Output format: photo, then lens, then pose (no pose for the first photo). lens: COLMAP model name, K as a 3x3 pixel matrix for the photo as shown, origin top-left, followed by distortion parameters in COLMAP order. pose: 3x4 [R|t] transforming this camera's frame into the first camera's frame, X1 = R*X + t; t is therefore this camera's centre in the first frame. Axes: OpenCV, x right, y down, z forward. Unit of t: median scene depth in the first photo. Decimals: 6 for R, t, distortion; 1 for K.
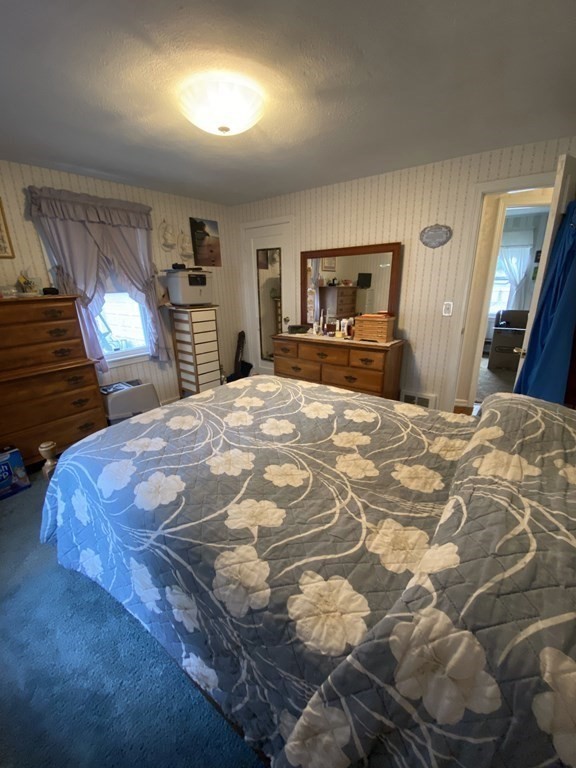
lens RADIAL K [[308.4, 0, 288.0], [0, 308.4, 384.0], [0, 0, 1]] dist [0.022069, -0.021404]
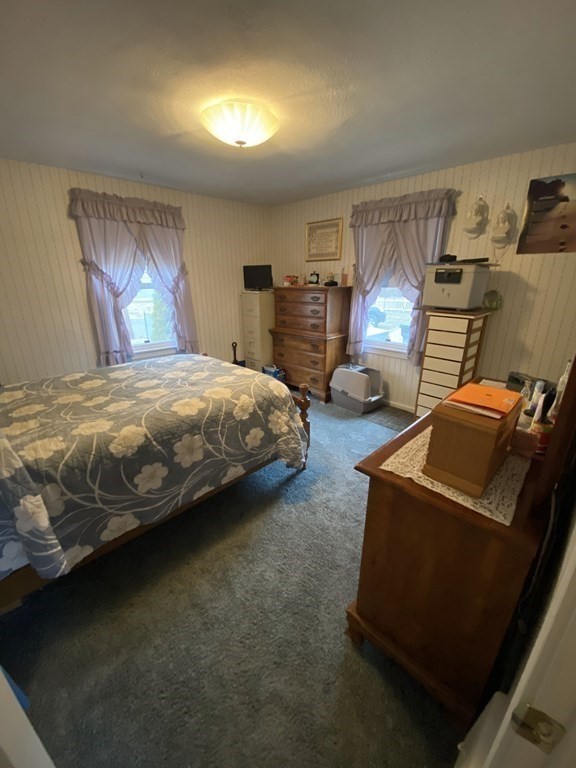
lens RADIAL K [[308.4, 0, 288.0], [0, 308.4, 384.0], [0, 0, 1]] dist [0.022069, -0.021404]
pose [[-0.128517, 0.337452, -0.932528, 0.768515], [-0.312298, 0.878713, 0.361018, -0.363157], [0.941251, 0.337624, -0.007544, 1.032629]]
